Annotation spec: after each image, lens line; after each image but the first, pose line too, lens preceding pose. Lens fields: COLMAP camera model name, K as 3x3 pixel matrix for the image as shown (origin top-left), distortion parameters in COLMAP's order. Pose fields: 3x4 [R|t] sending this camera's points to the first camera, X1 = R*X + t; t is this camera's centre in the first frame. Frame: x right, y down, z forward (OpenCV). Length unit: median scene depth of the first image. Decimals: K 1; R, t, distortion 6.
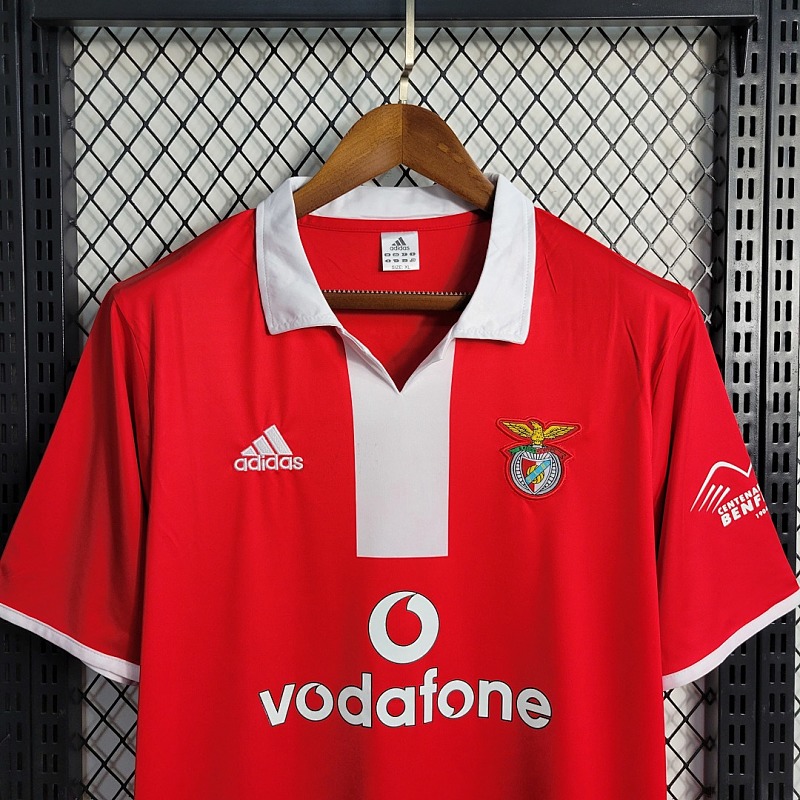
lens RADIAL K [[858.6, 0, 421.4], [0, 858.6, 400.1], [0, 0, 1]] dist [0.000421, 0.036238]
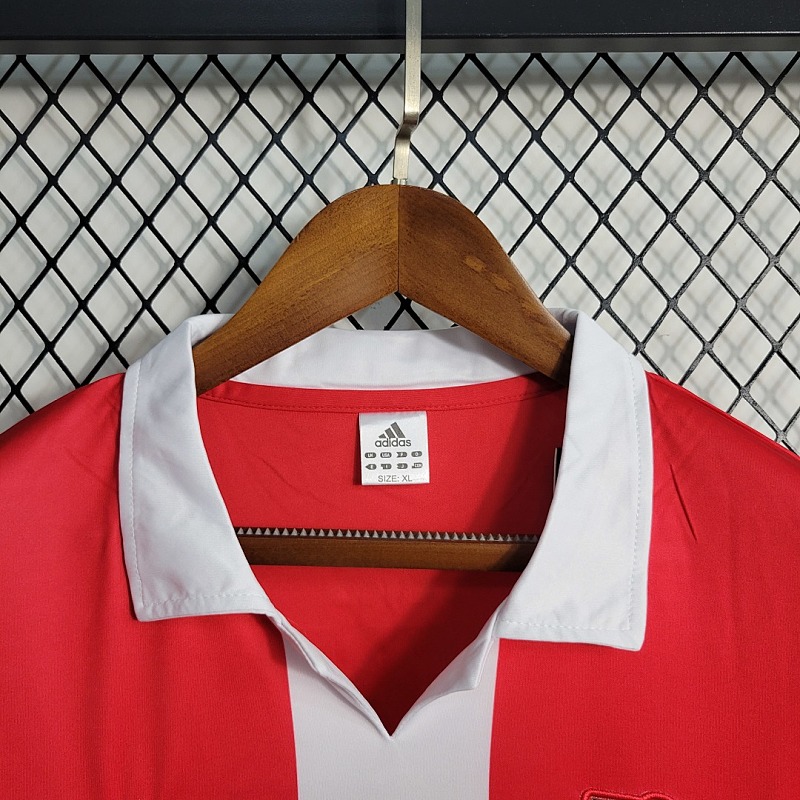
lens RADIAL K [[858.6, 0, 421.4], [0, 858.6, 400.1], [0, 0, 1]] dist [0.000421, 0.036238]
pose [[0.999976, 0.001823, -0.006735, -0.003776], [-0.002511, 0.994616, -0.103598, -0.146084], [0.006510, 0.103612, 0.994596, 0.452448]]
